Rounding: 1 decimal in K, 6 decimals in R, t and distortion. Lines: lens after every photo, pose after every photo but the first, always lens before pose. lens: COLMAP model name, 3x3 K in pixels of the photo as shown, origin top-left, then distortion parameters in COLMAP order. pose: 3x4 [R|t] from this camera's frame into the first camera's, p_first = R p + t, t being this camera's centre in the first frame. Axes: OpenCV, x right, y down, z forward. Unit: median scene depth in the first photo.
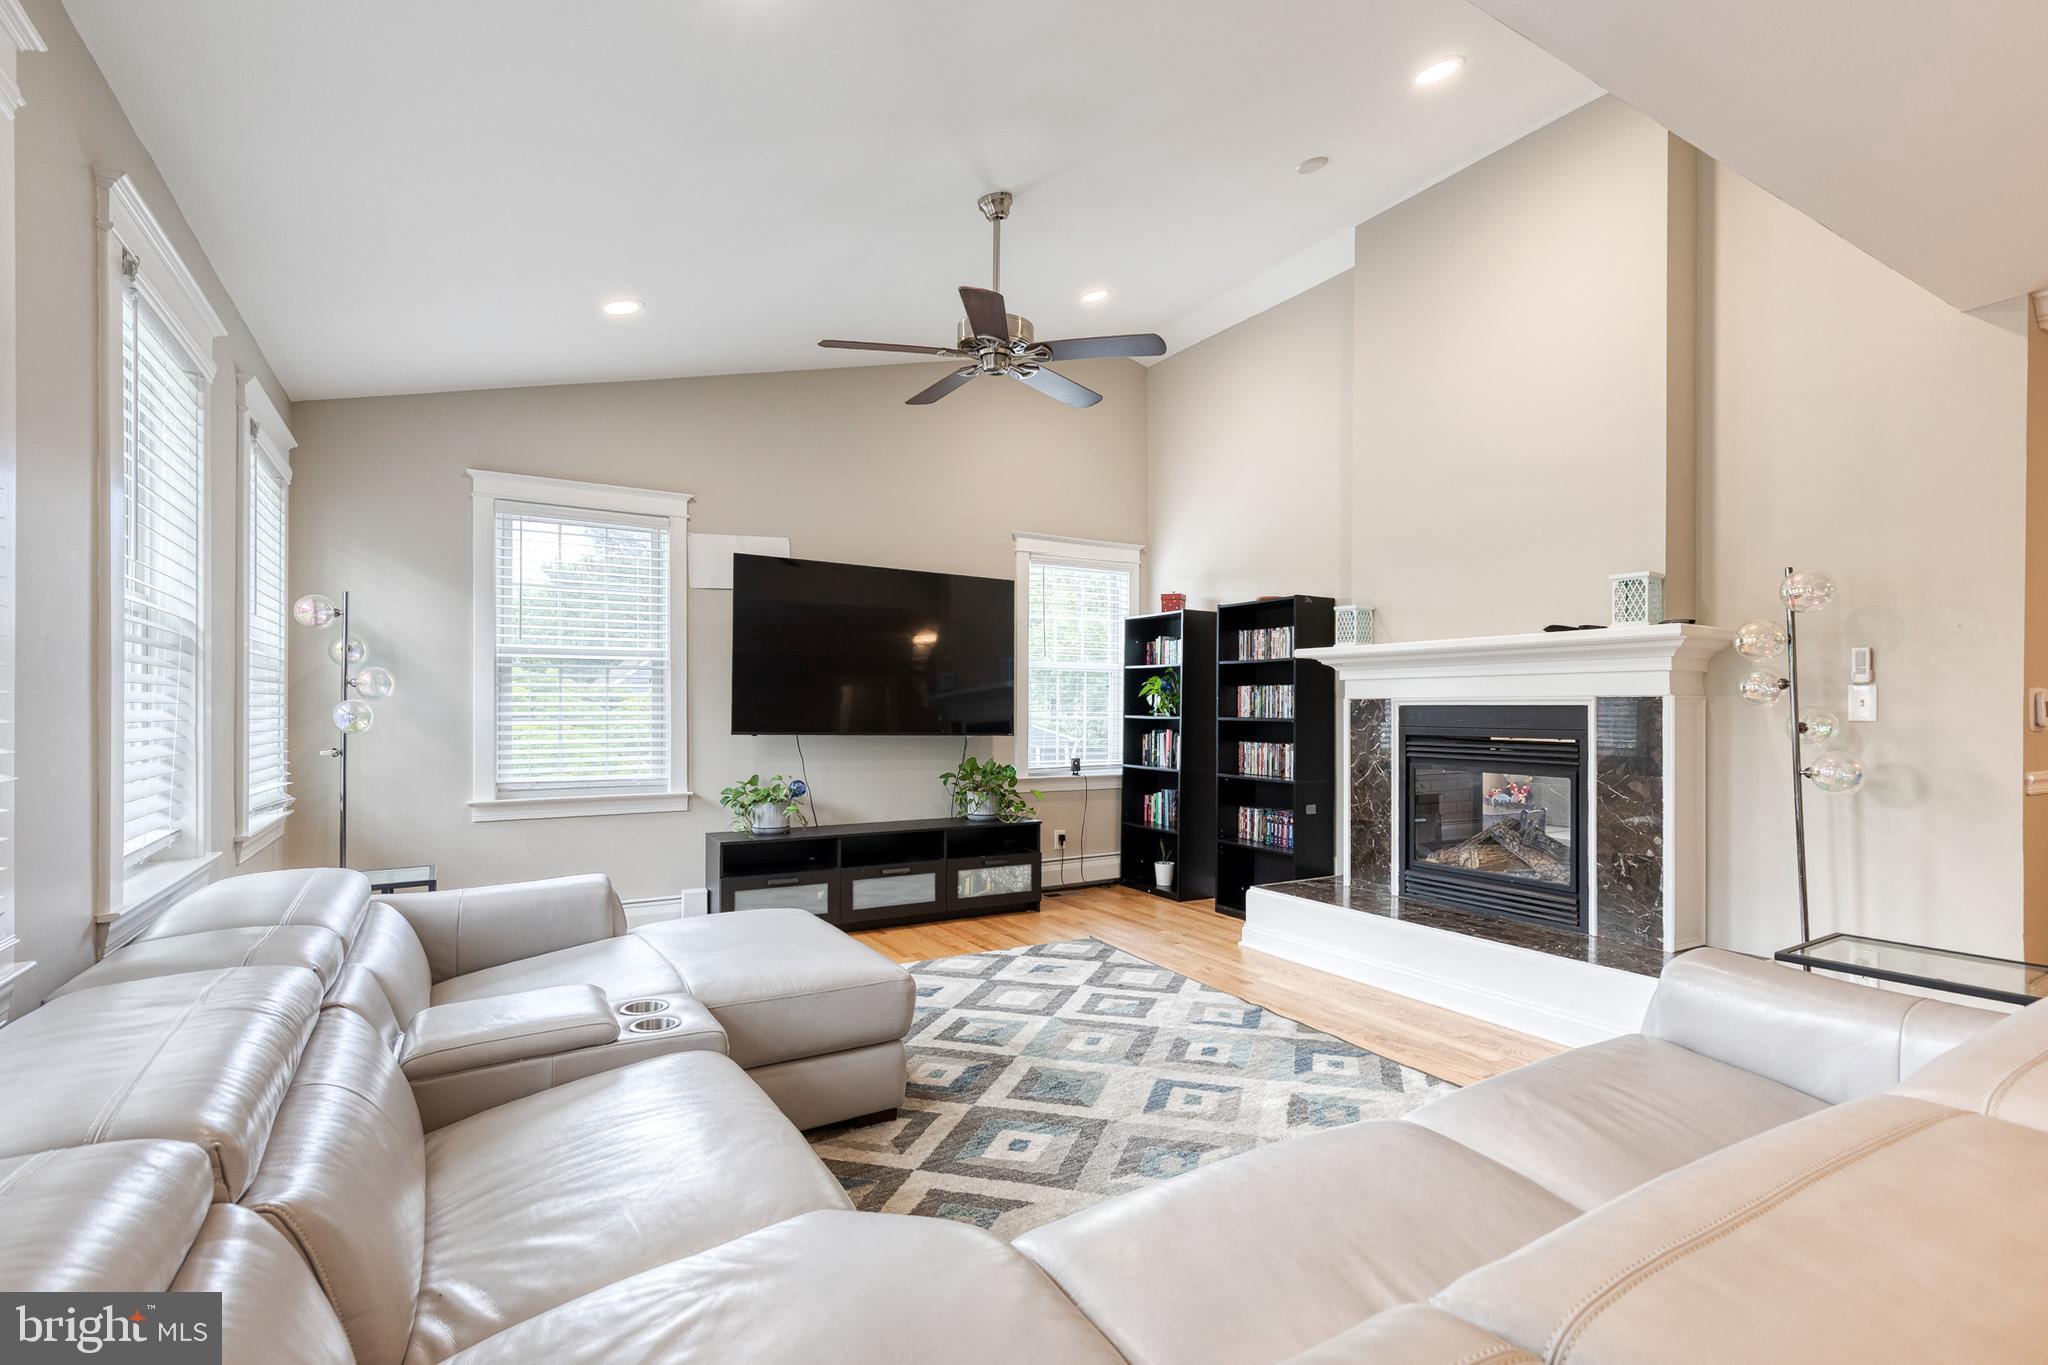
lens RADIAL K [[945.7, 0, 1059.6], [0, 945.7, 693.3], [0, 0, 1]] dist [0.012304, -0.001059]
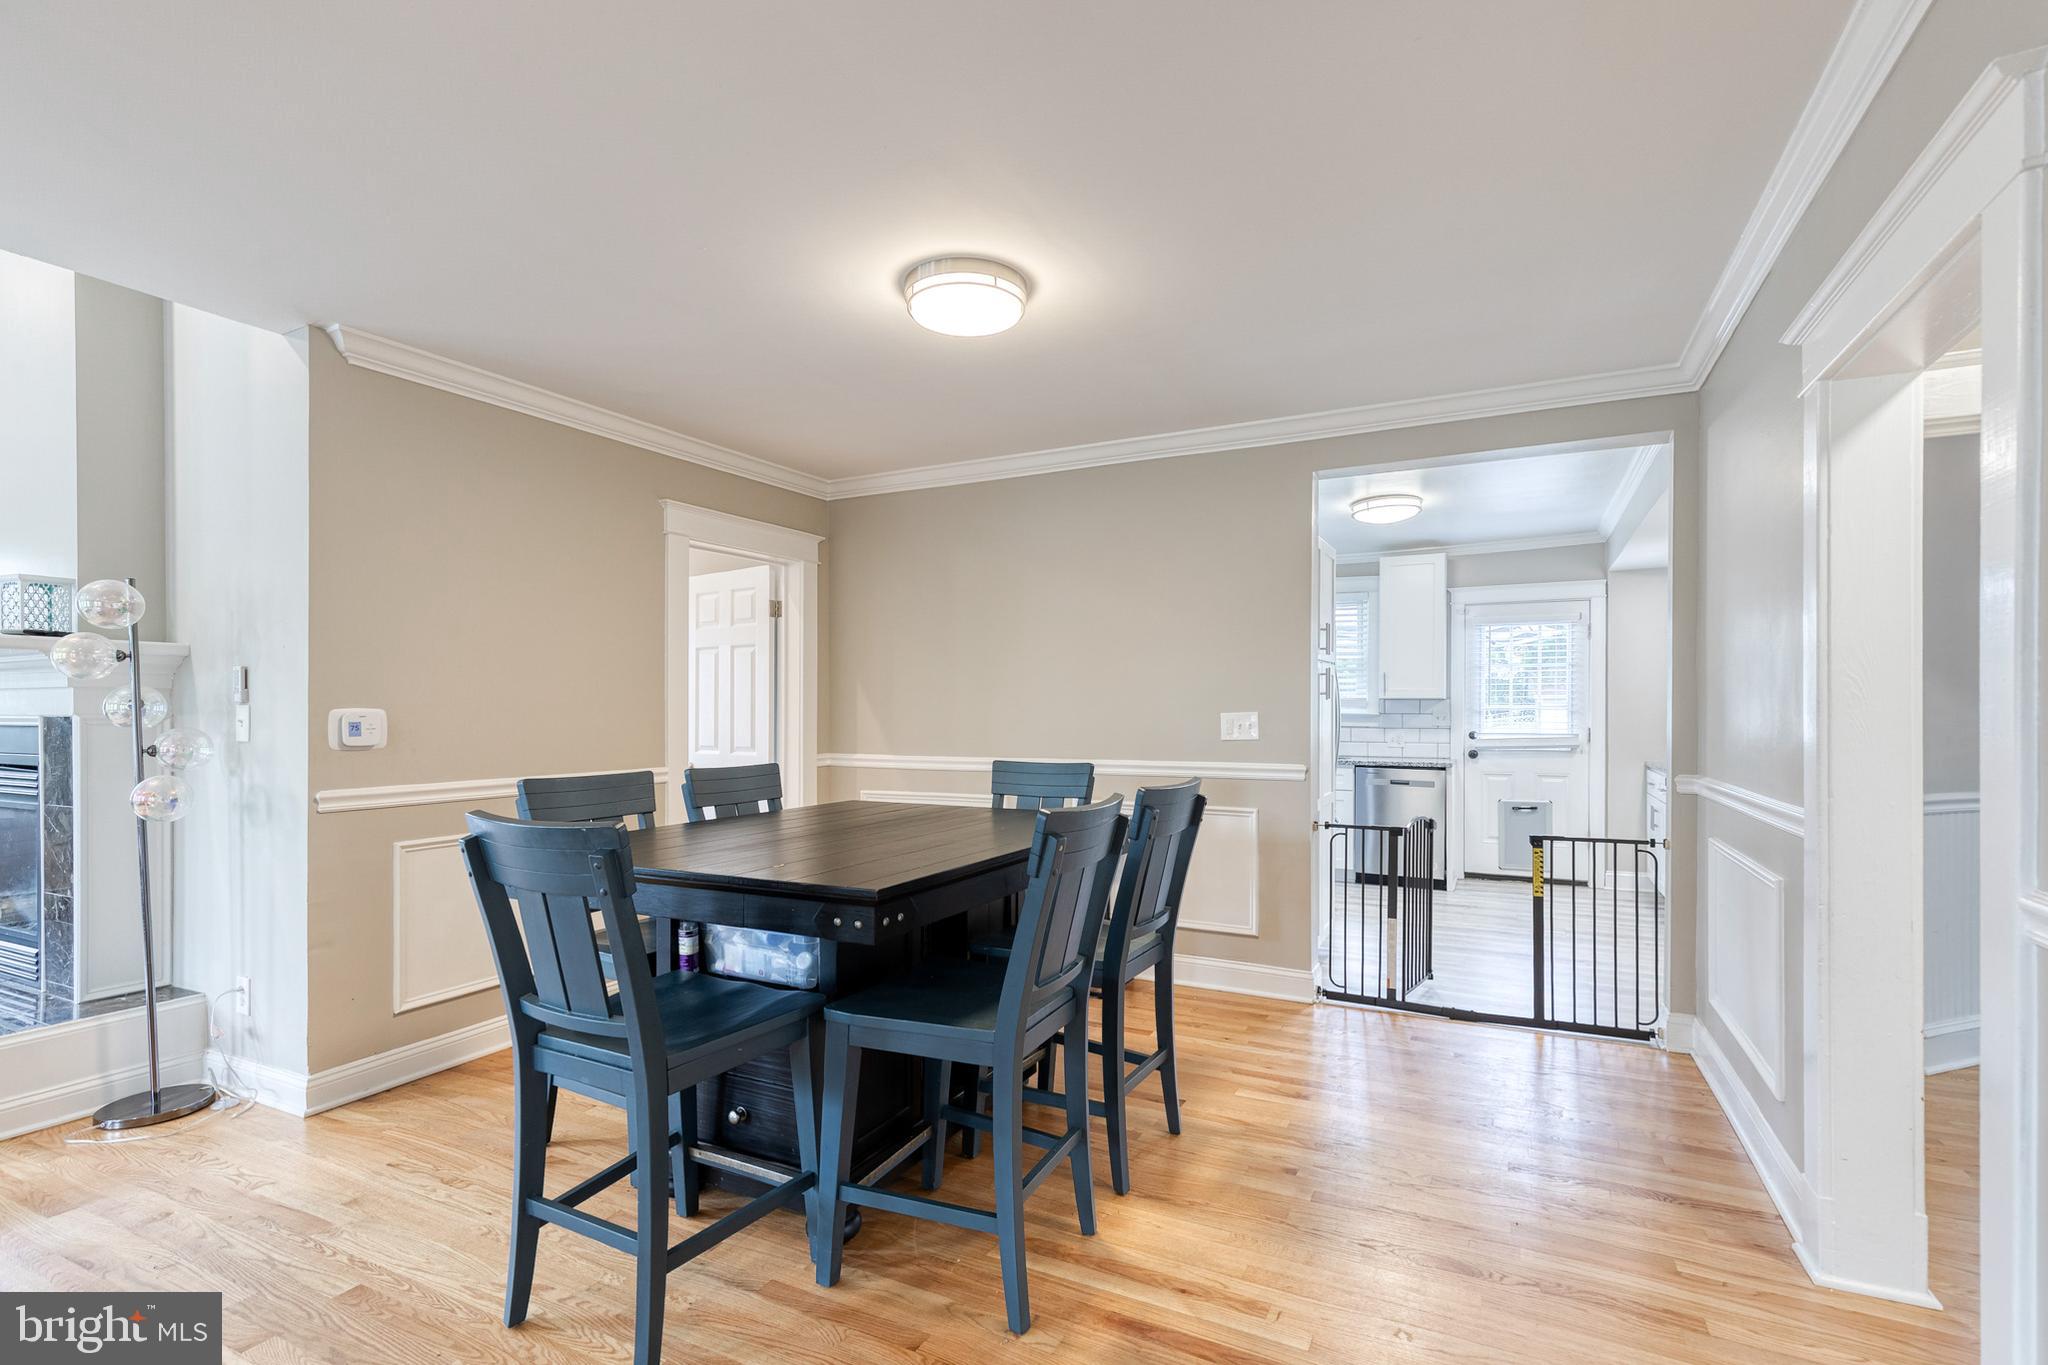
lens RADIAL K [[936.2, 0, 1026.0], [0, 936.2, 710.0], [0, 0, 1]] dist [0.010581, -0.000227]
pose [[0.855307, -0.005174, 0.518096, 0.728201], [-0.003306, 0.999875, 0.015444, -0.014983], [-0.518111, -0.014922, 0.855183, -0.172126]]
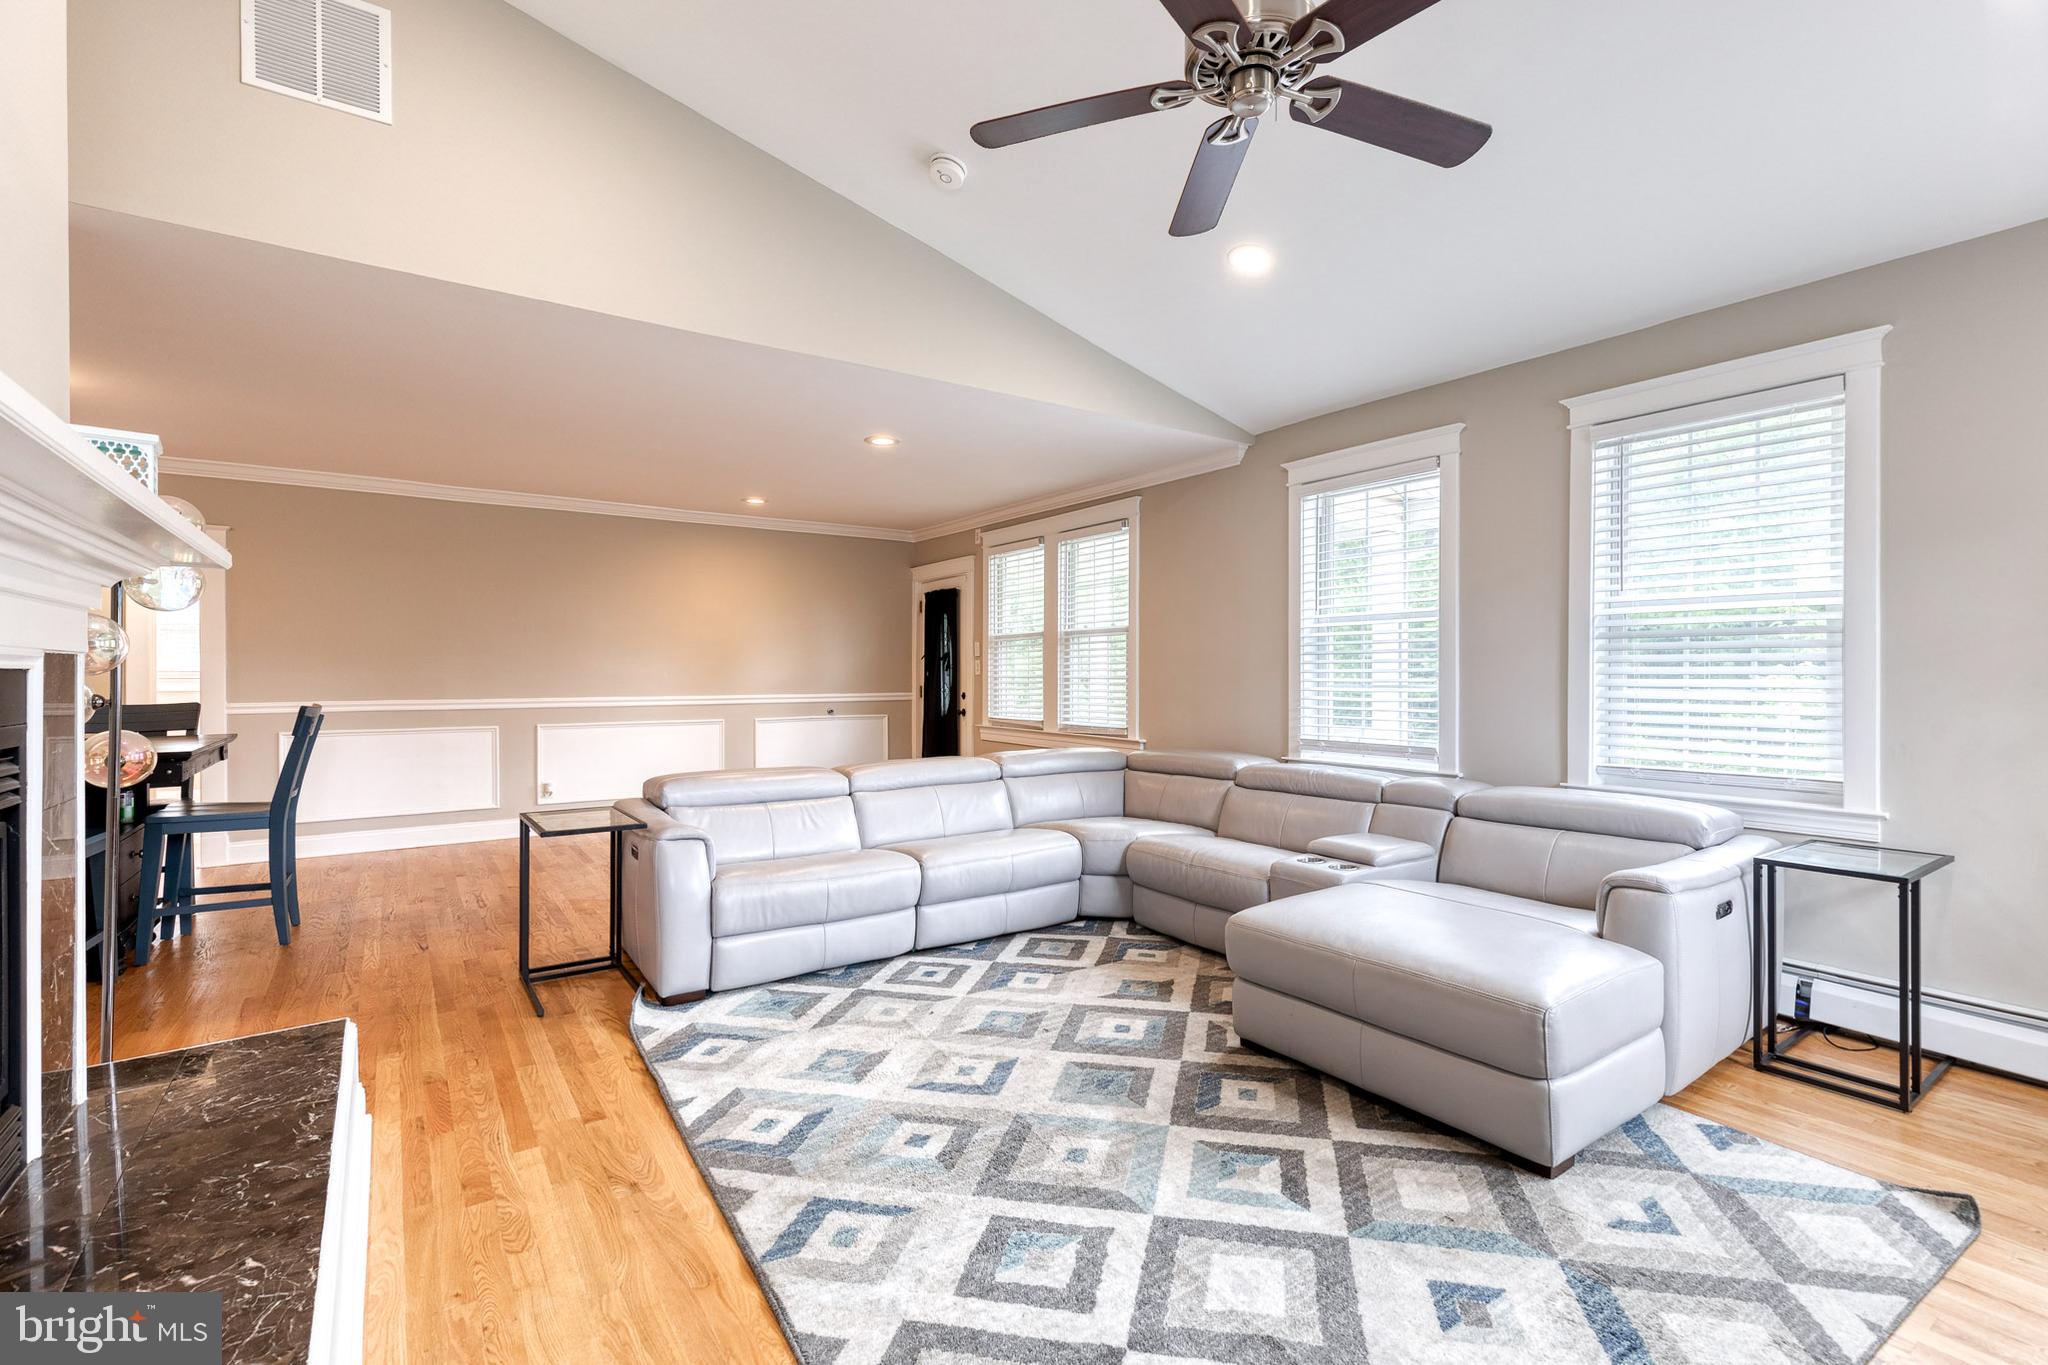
lens RADIAL K [[932.6, 0, 1048.9], [0, 932.6, 669.7], [0, 0, 1]] dist [0.012235, -0.000277]
pose [[-0.998152, -0.003242, -0.060676, 0.071685], [-0.002158, 0.999837, -0.017929, 0.015988], [0.060724, -0.017764, -0.997997, 1.239140]]
